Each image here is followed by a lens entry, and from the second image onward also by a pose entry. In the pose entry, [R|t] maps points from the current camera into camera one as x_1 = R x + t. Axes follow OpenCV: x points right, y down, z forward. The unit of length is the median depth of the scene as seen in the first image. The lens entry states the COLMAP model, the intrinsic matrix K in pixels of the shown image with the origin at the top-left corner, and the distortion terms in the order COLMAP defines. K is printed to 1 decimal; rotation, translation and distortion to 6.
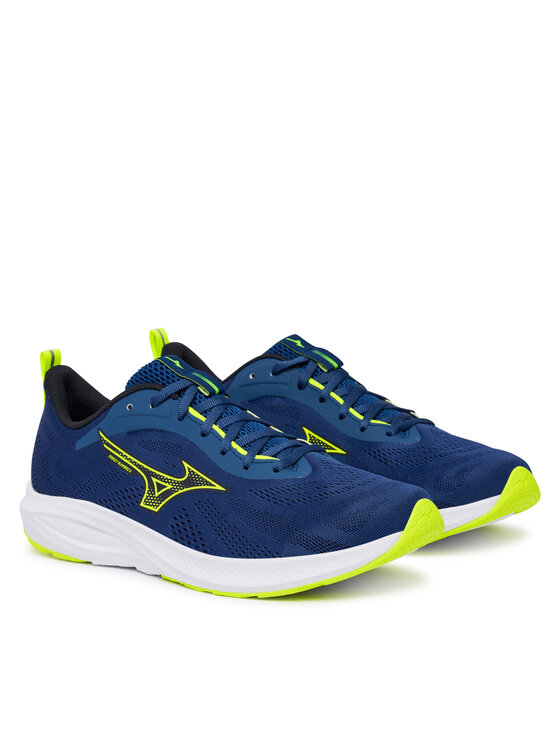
lens RADIAL K [[2182.2, 0, 280.0], [0, 2182.2, 373.0], [0, 0, 1]] dist [-0.008103, 0.022849]
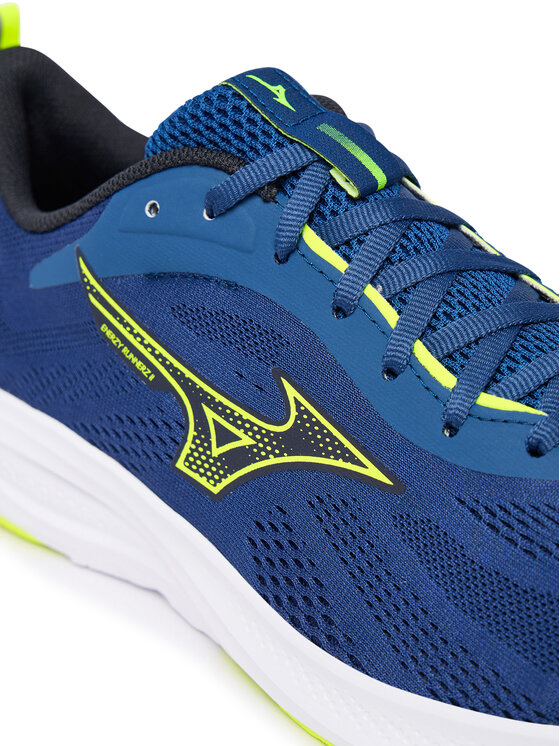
lens RADIAL K [[2106.3, 0, 280.0], [0, 2106.3, 373.0], [0, 0, 1]] dist [-0.093430, -1.419797]
pose [[0.994898, 0.042908, -0.091304, -0.012038], [-0.015793, 0.960127, 0.279119, -0.060438], [0.099640, -0.276254, 0.955906, 0.649322]]
